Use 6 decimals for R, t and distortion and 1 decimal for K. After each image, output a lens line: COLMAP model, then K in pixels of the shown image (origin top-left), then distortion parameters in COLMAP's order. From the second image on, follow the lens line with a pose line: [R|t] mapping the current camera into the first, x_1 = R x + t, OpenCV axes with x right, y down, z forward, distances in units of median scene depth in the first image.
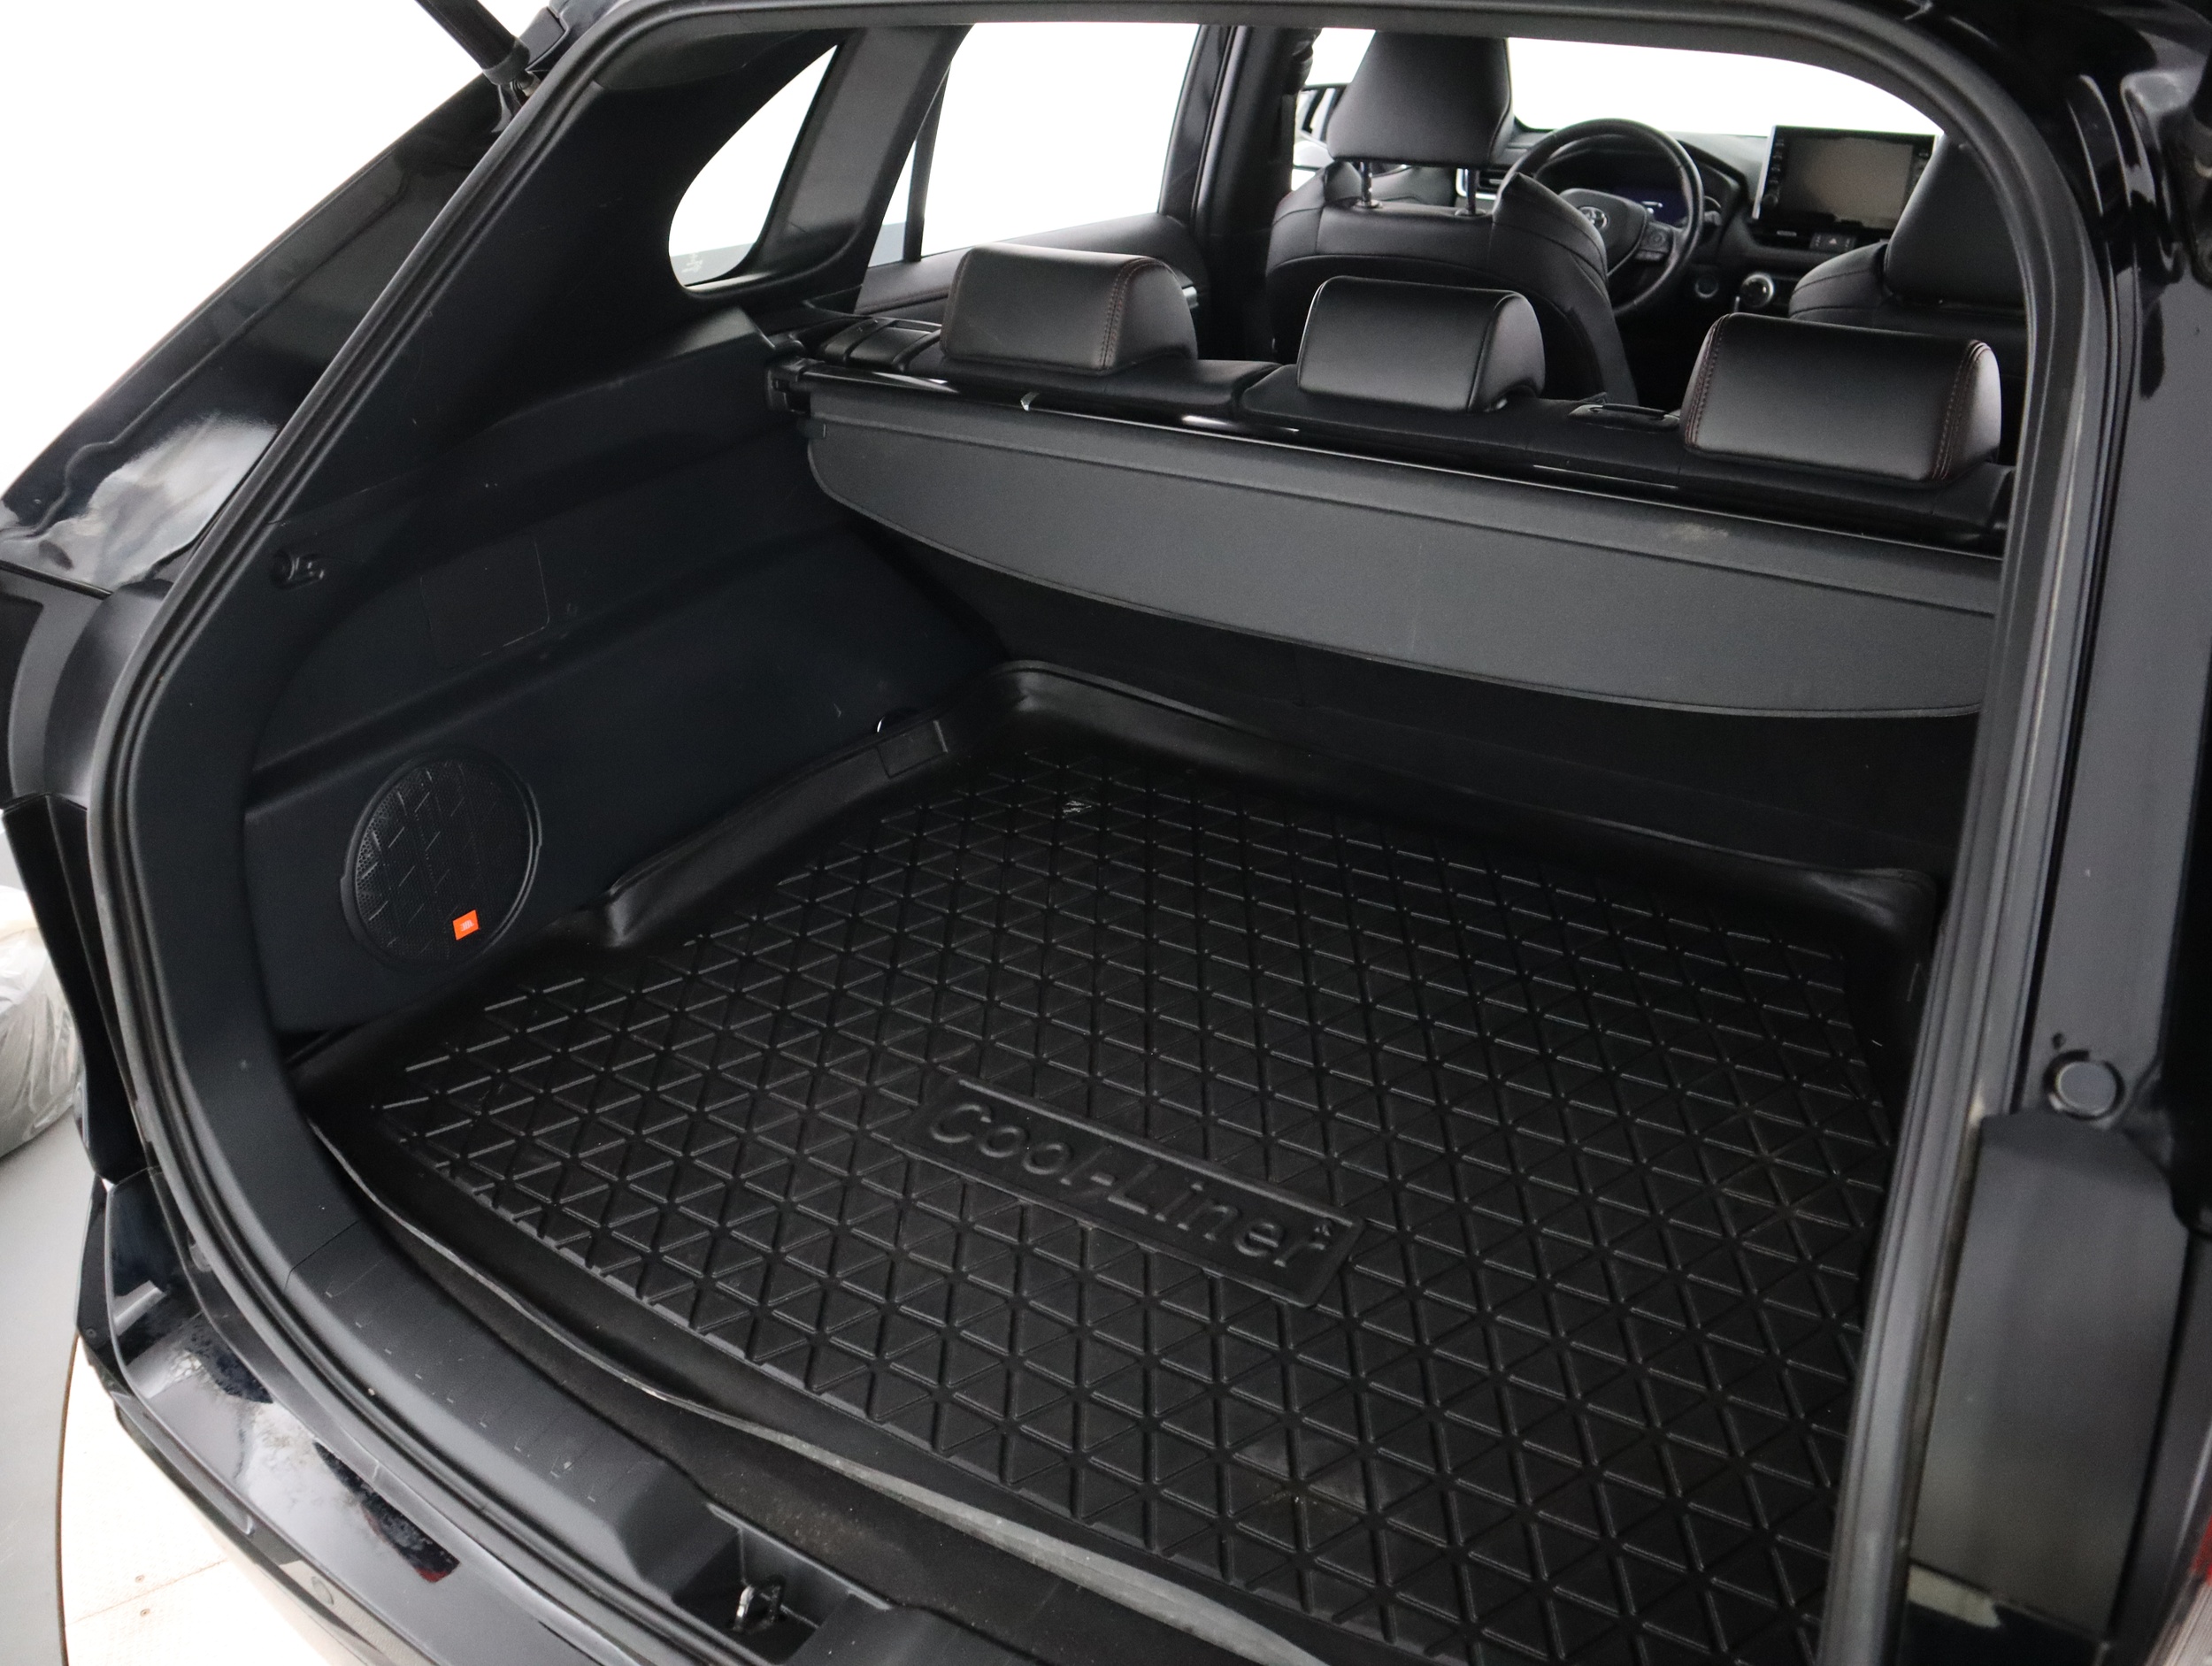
lens RADIAL K [[1747.4, 0, 1106.1], [0, 1747.4, 841.5], [0, 0, 1]] dist [-0.101203, 0.037609]
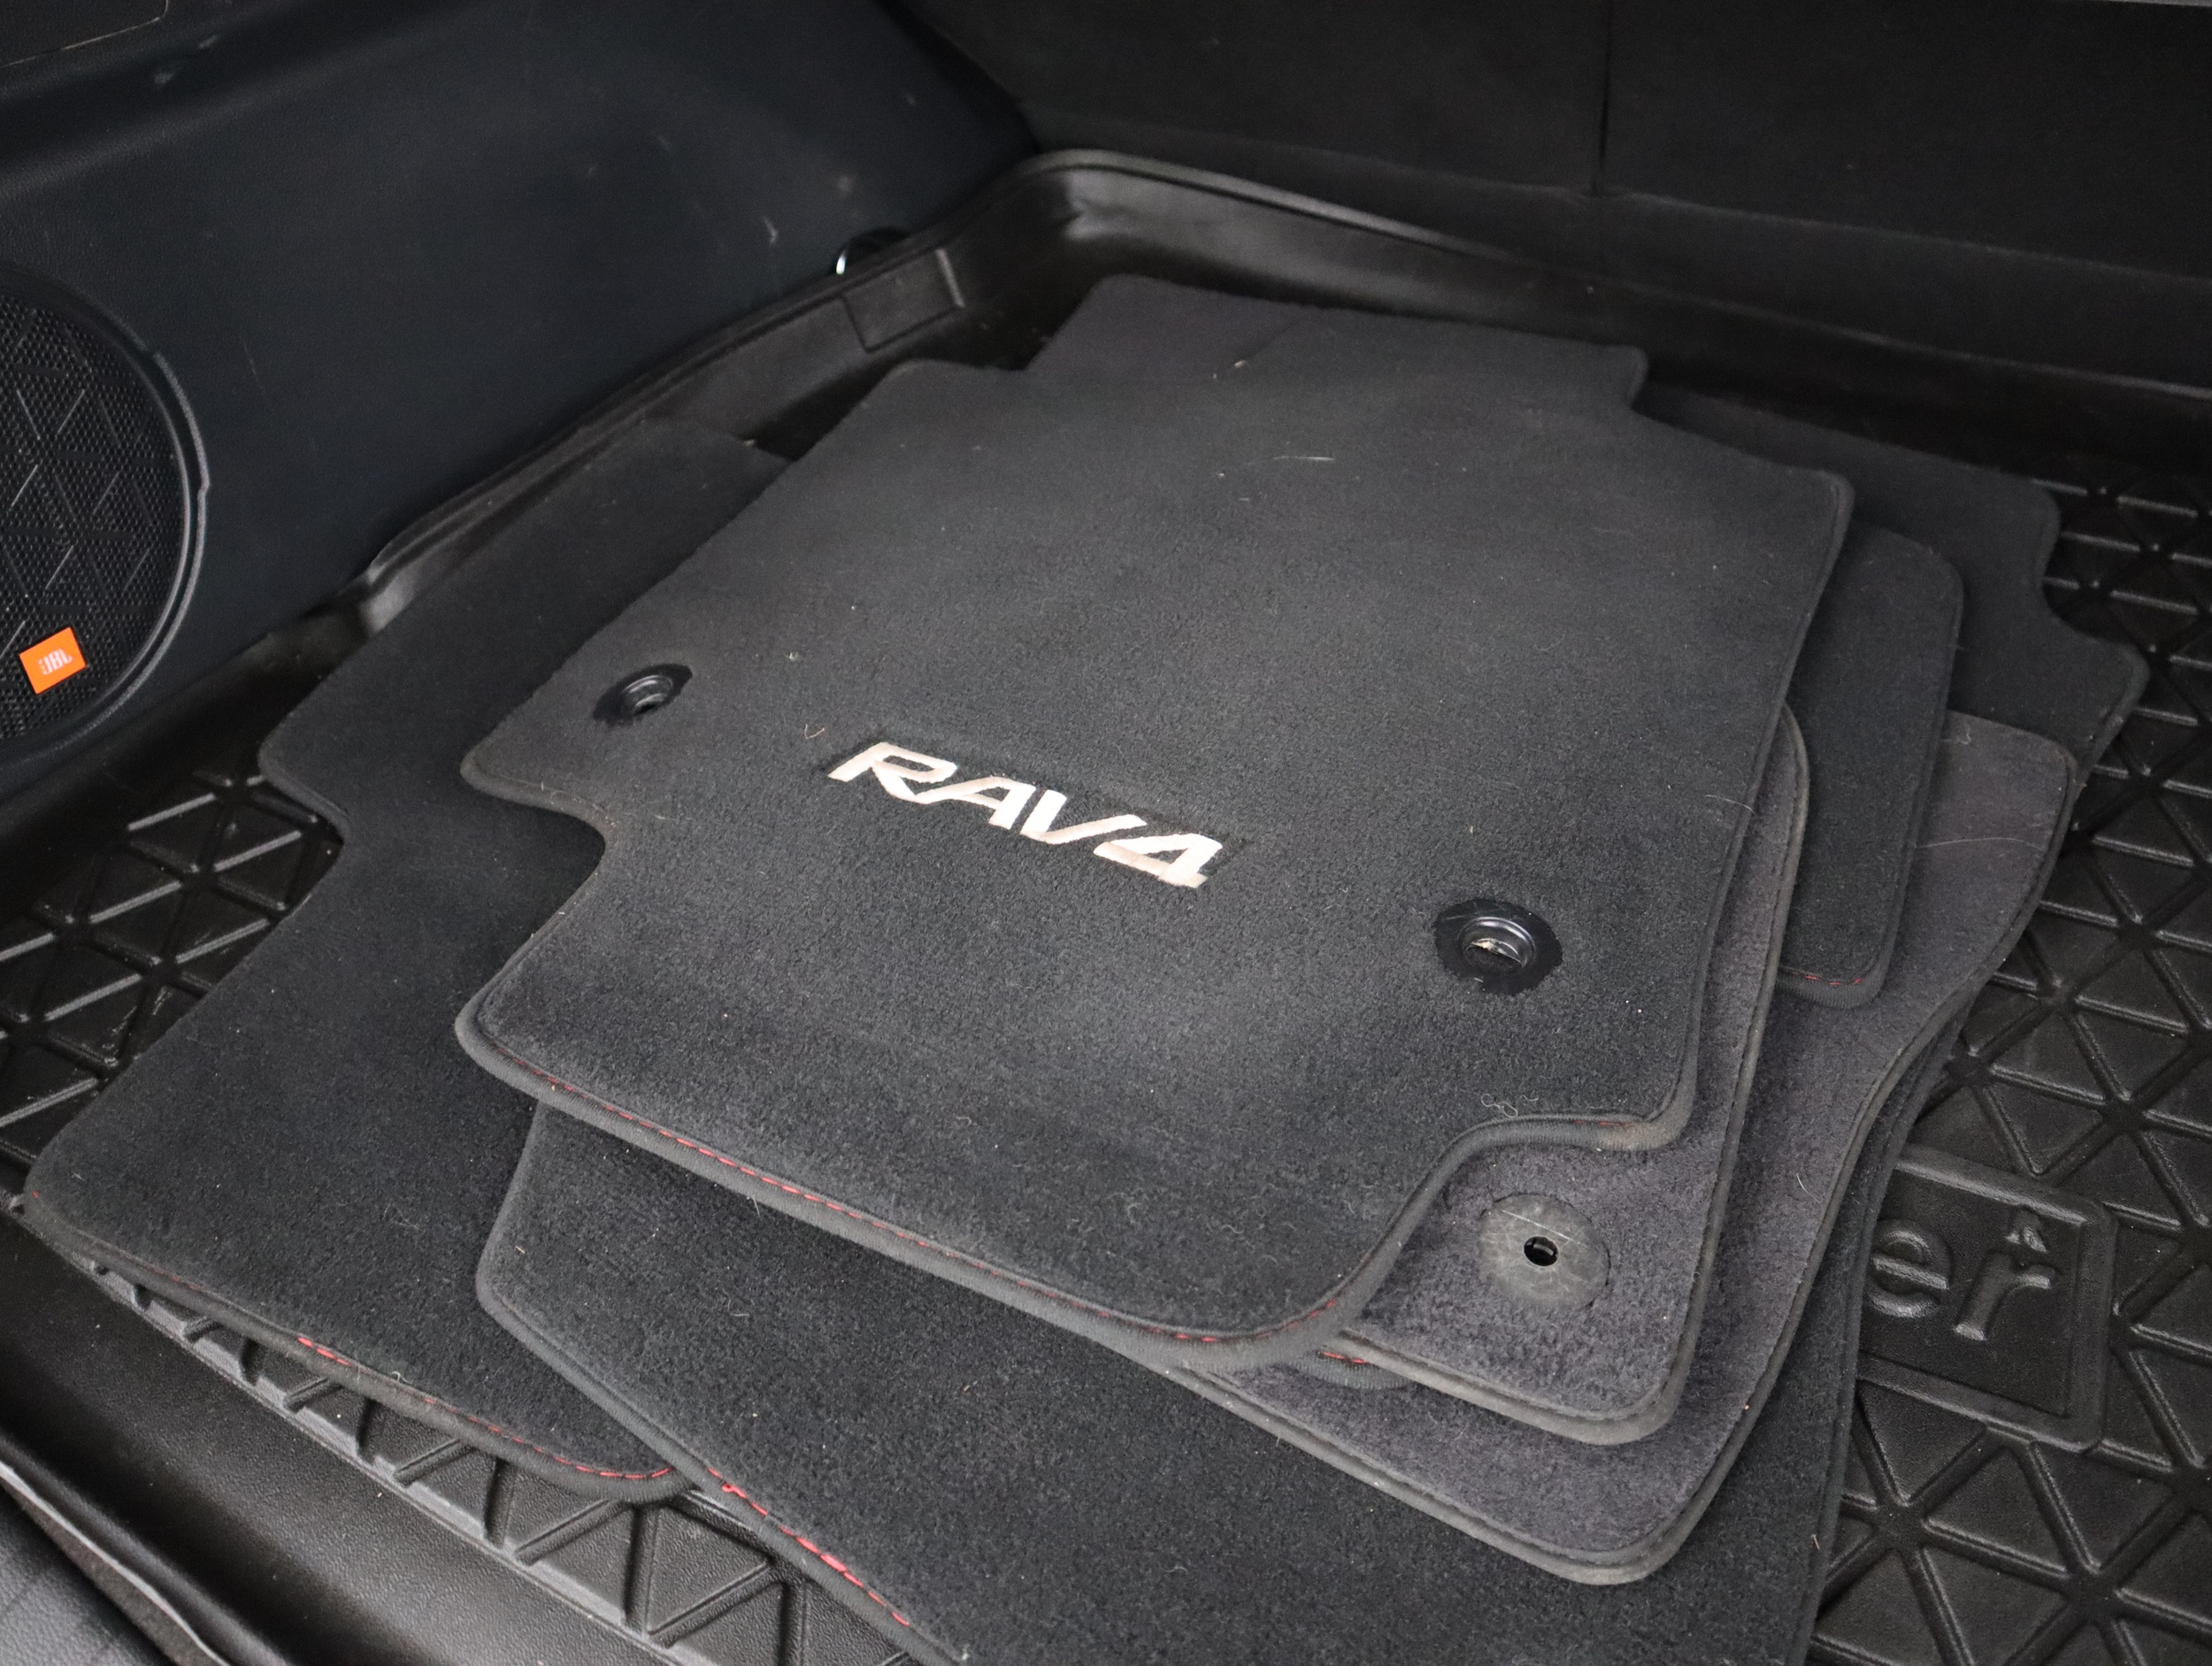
lens RADIAL K [[1747.4, 0, 1112.7], [0, 1747.4, 827.6], [0, 0, 1]] dist [-0.101203, 0.037609]
pose [[0.995211, -0.058285, 0.078471, -0.132620], [0.043903, 0.983783, 0.173907, 0.028259], [-0.087335, -0.169629, 0.981631, 0.563187]]
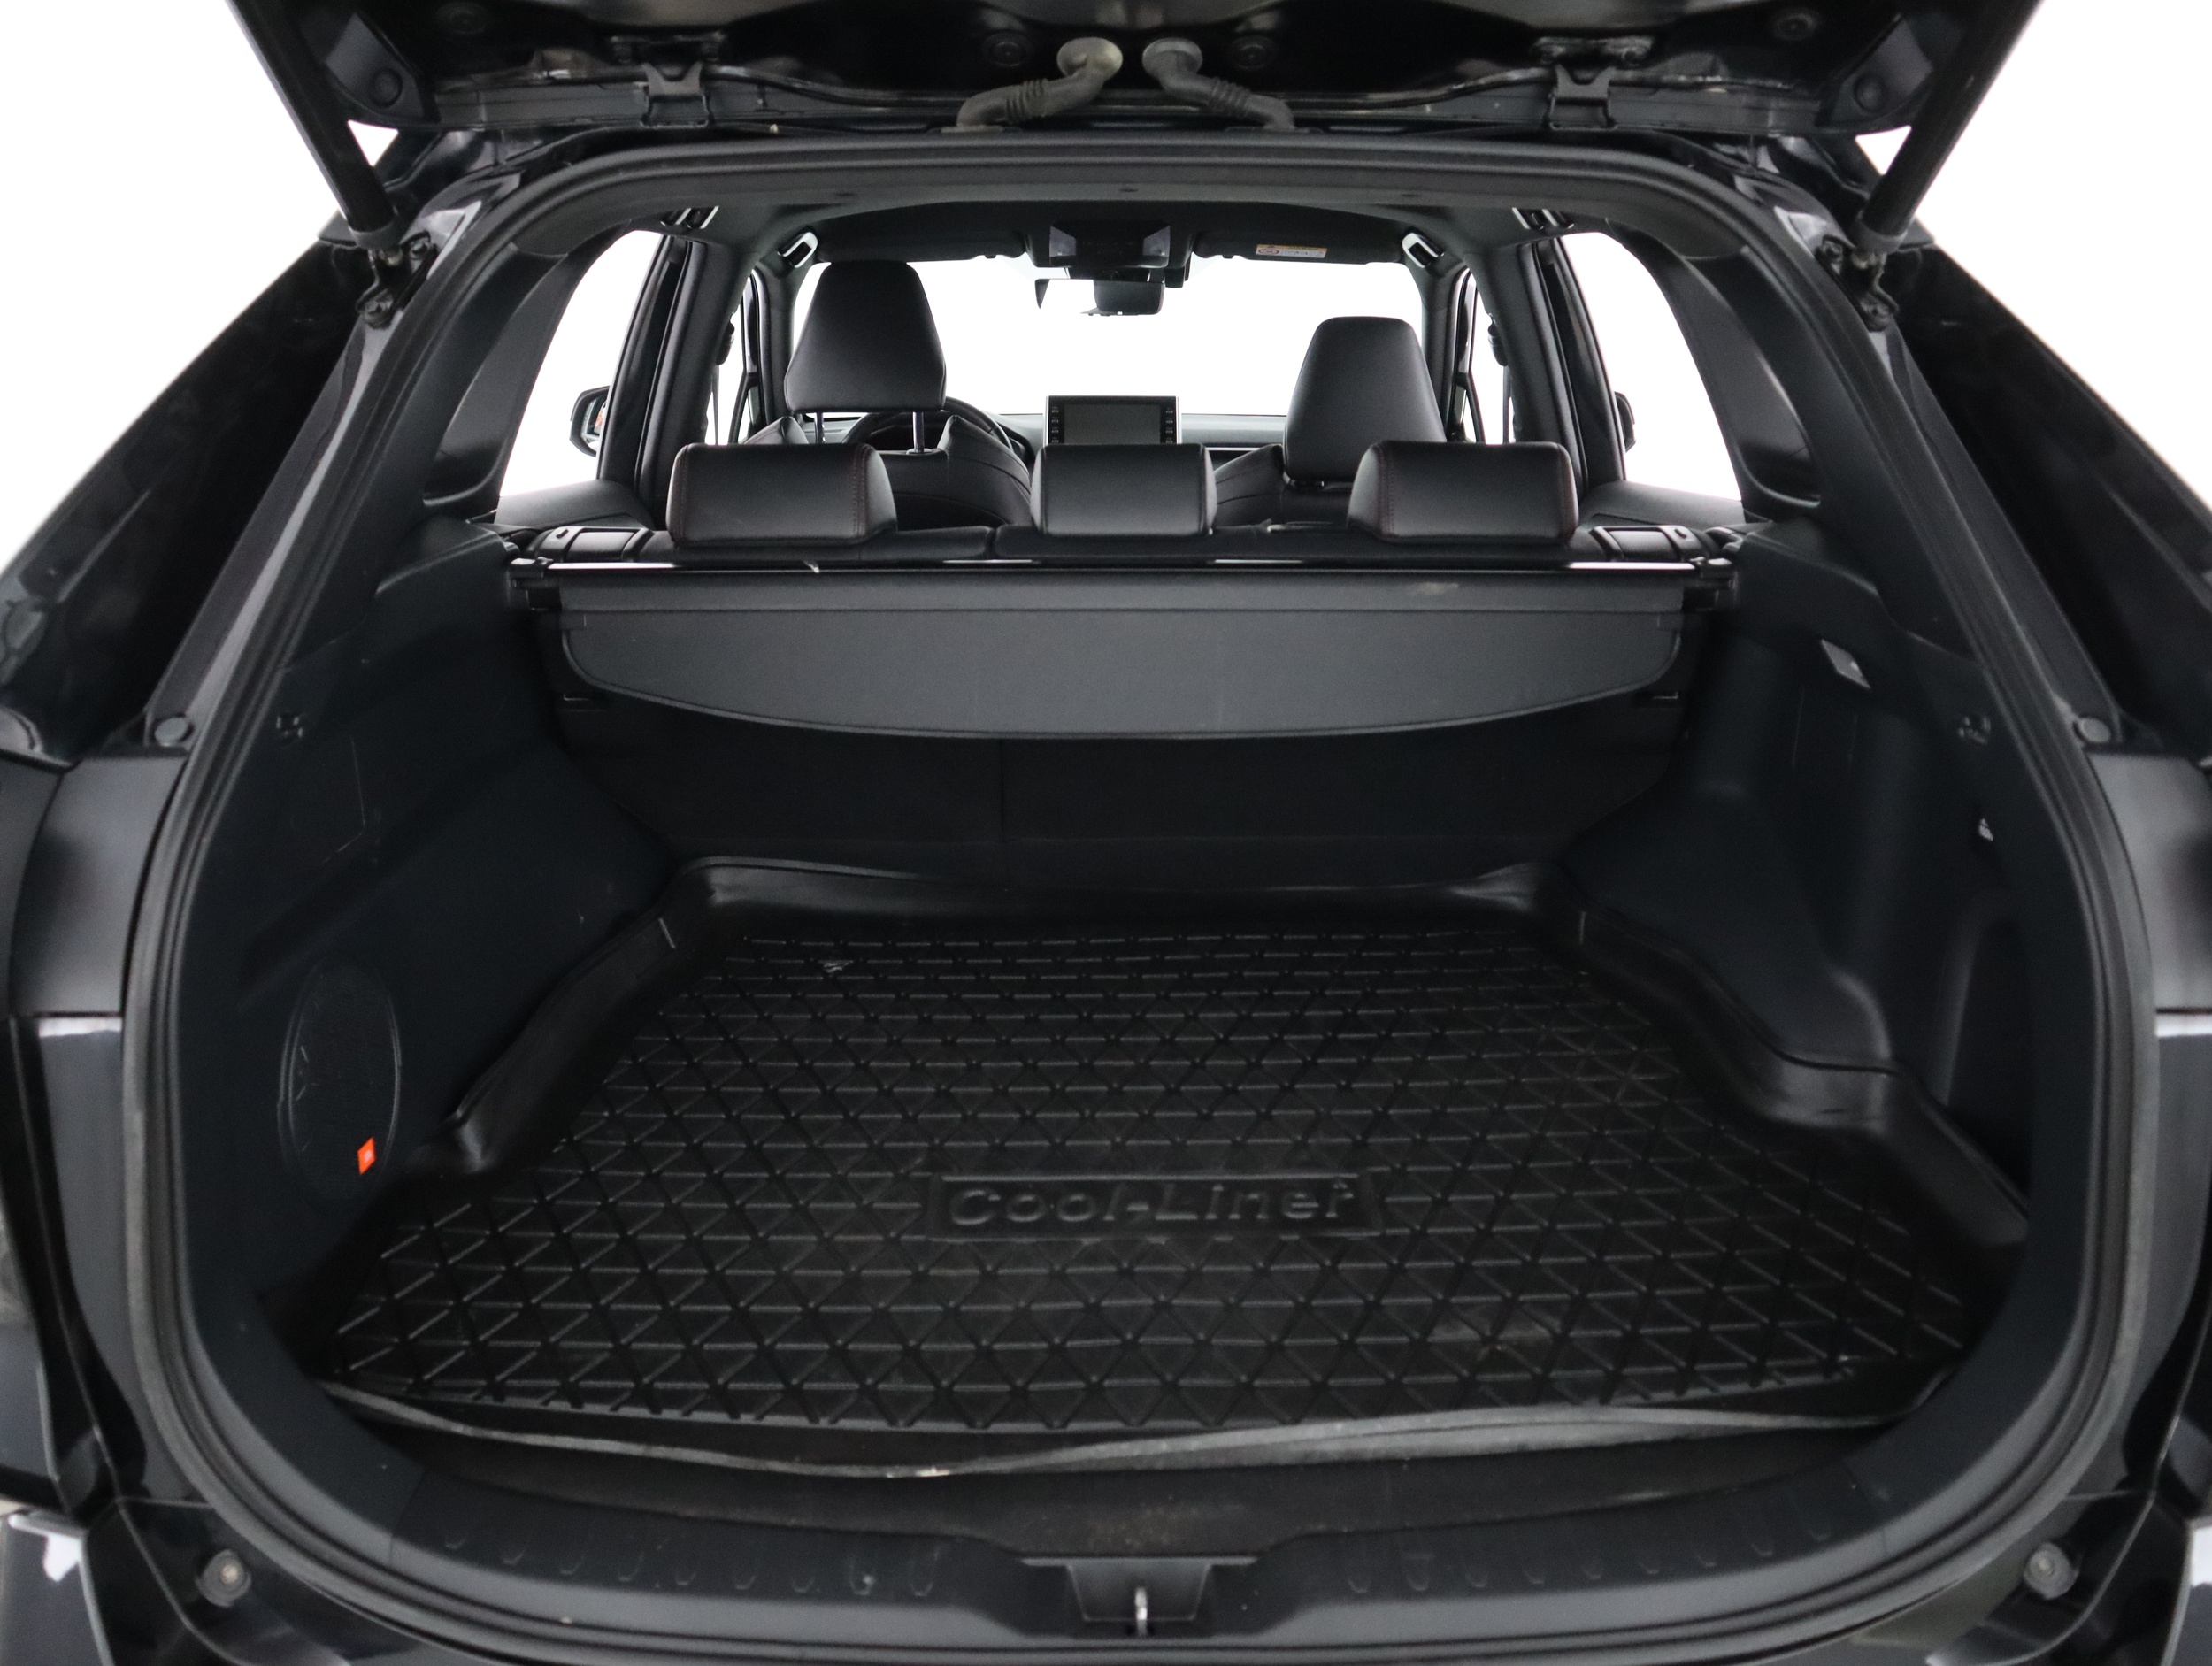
lens RADIAL K [[1747.4, 0, 1108.1], [0, 1747.4, 839.9], [0, 0, 1]] dist [-0.101203, 0.037609]
pose [[0.842826, -0.139018, 0.519922, -0.534921], [0.241370, 0.961096, -0.134296, 0.112846], [-0.481025, 0.238682, 0.843591, 0.042508]]
